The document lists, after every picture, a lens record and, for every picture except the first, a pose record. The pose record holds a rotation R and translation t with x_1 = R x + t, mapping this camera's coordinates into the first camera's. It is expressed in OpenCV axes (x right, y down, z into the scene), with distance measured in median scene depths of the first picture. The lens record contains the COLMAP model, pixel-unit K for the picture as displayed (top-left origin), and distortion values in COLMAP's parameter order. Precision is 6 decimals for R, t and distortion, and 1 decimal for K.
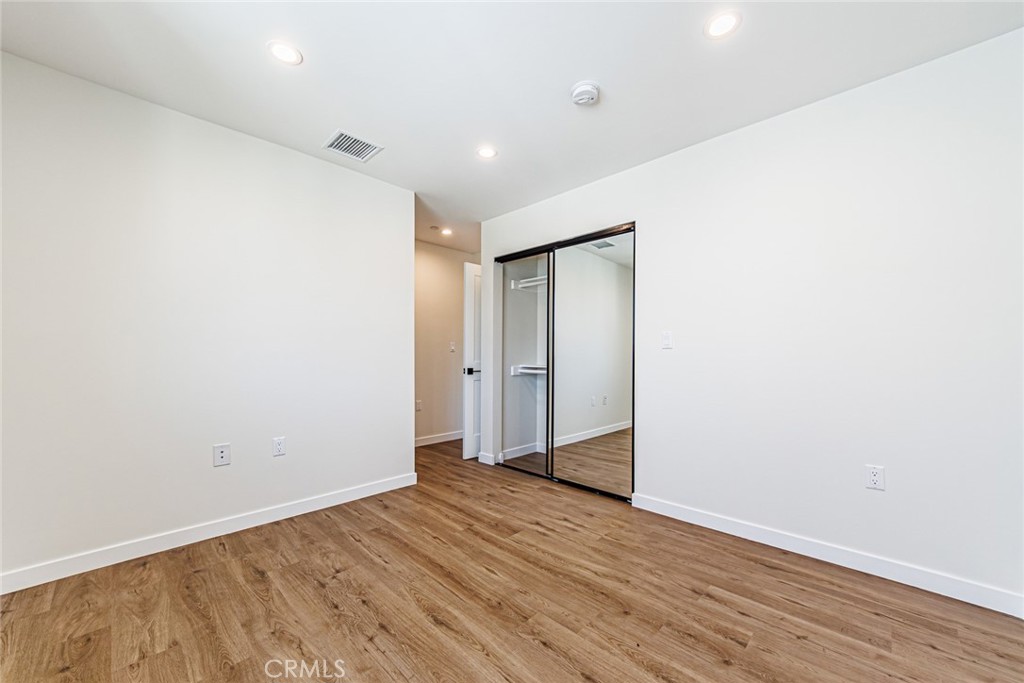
lens RADIAL K [[387.4, 0, 513.3], [0, 387.4, 347.6], [0, 0, 1]] dist [0.000796, -0.001903]
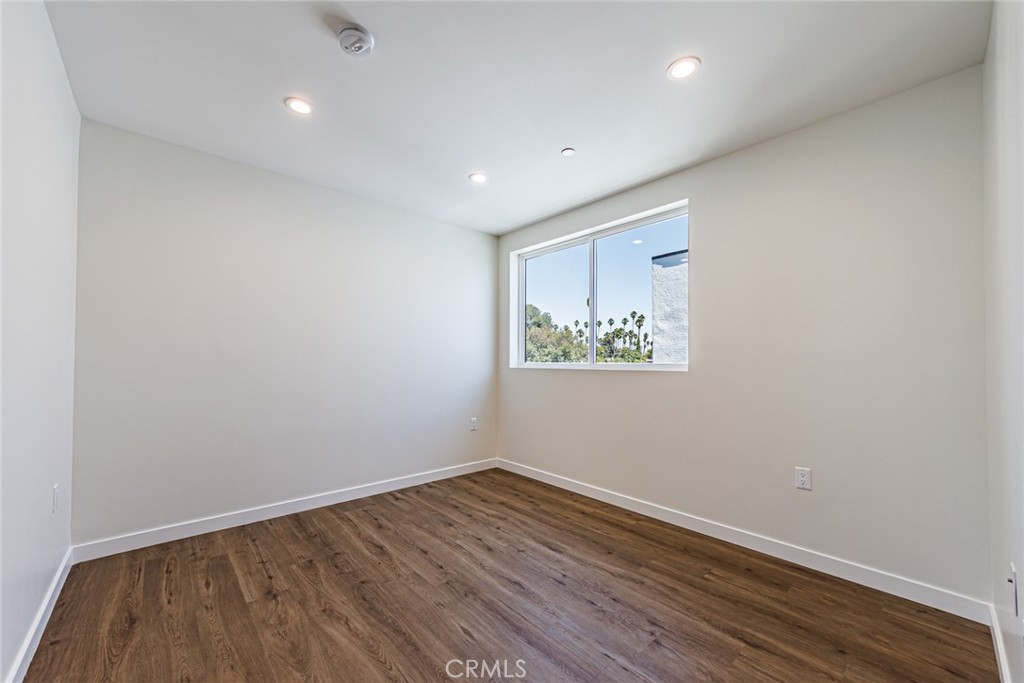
lens RADIAL K [[387.4, 0, 518.9], [0, 387.4, 363.5], [0, 0, 1]] dist [0.000796, -0.001903]
pose [[-0.999000, -0.010490, 0.043454, -0.224385], [-0.011280, 0.999775, -0.017986, 0.022224], [-0.043256, -0.018458, -0.998894, 2.084251]]
